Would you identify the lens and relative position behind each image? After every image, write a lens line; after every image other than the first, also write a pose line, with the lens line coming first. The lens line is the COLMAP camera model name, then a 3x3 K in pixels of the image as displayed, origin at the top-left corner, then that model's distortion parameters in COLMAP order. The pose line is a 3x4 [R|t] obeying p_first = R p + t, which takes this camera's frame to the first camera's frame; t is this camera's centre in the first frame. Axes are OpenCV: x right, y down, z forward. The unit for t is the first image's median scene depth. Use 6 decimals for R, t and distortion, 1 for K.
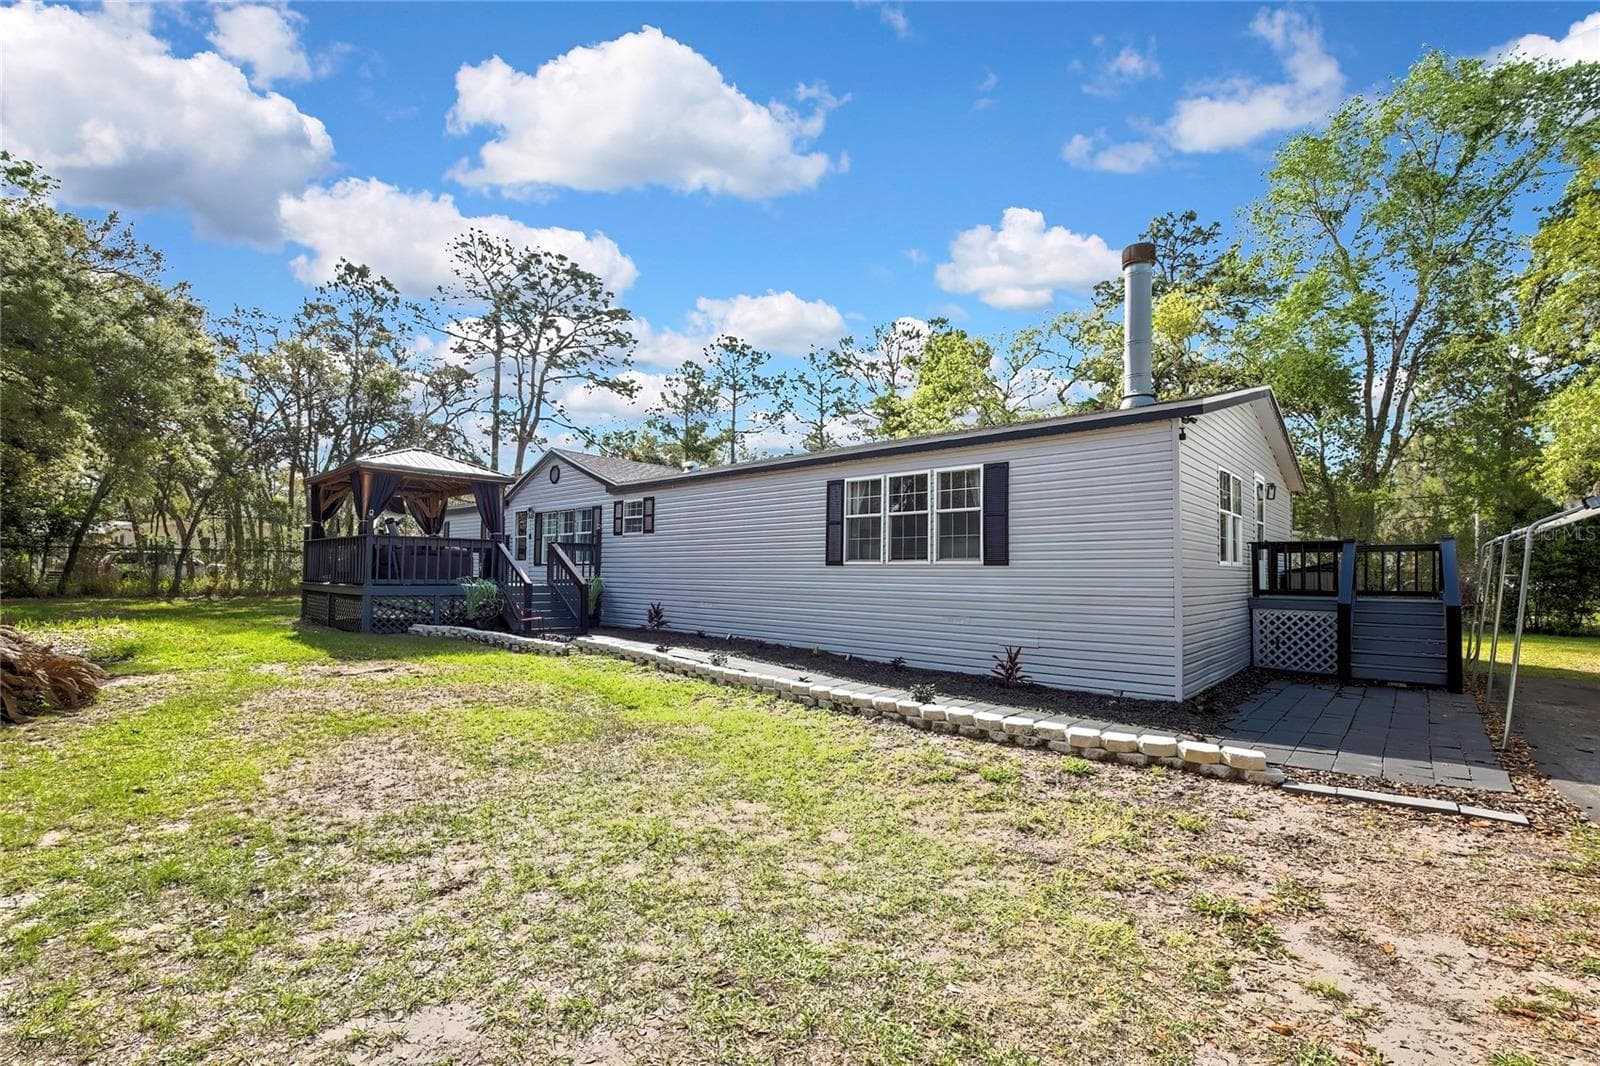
lens RADIAL K [[696.7, 0, 800.3], [0, 696.7, 542.2], [0, 0, 1]] dist [-0.024753, 0.008554]
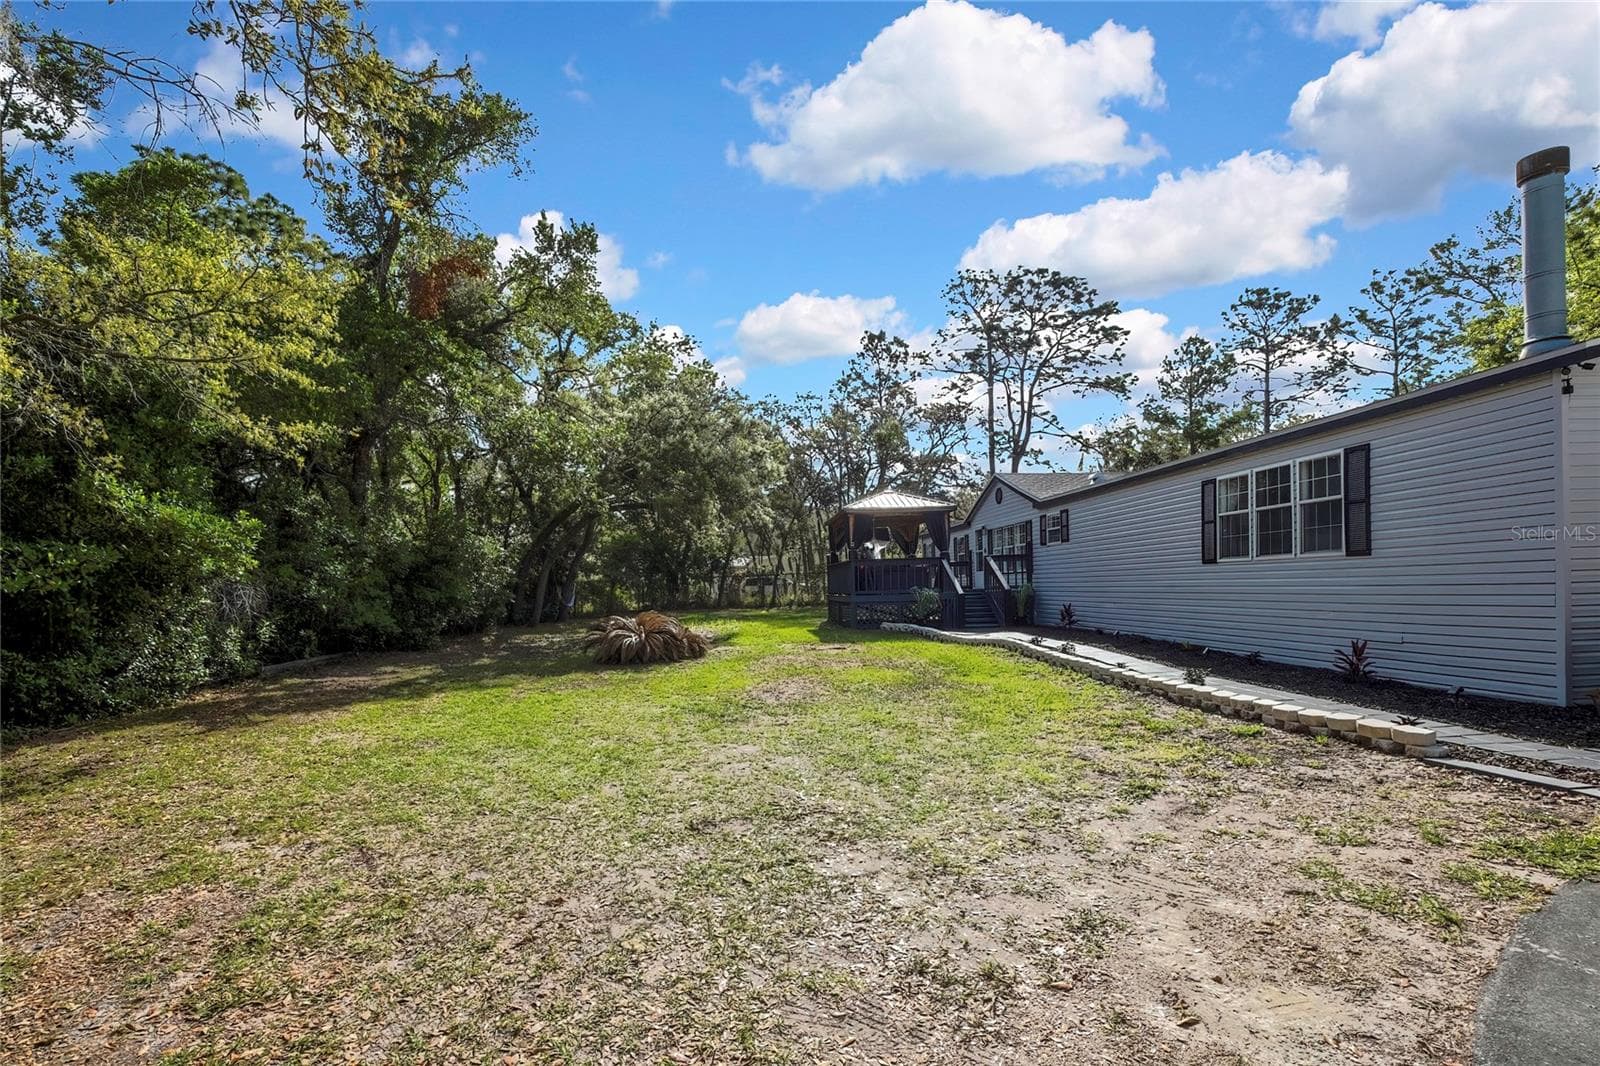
lens RADIAL K [[729.3, 0, 797.1], [0, 729.3, 566.7], [0, 0, 1]] dist [-0.000629, -0.000165]
pose [[0.736693, -0.052874, -0.674158, 0.277762], [0.070894, 0.997484, -0.000762, -0.003580], [0.672501, -0.047232, 0.738587, -0.171585]]
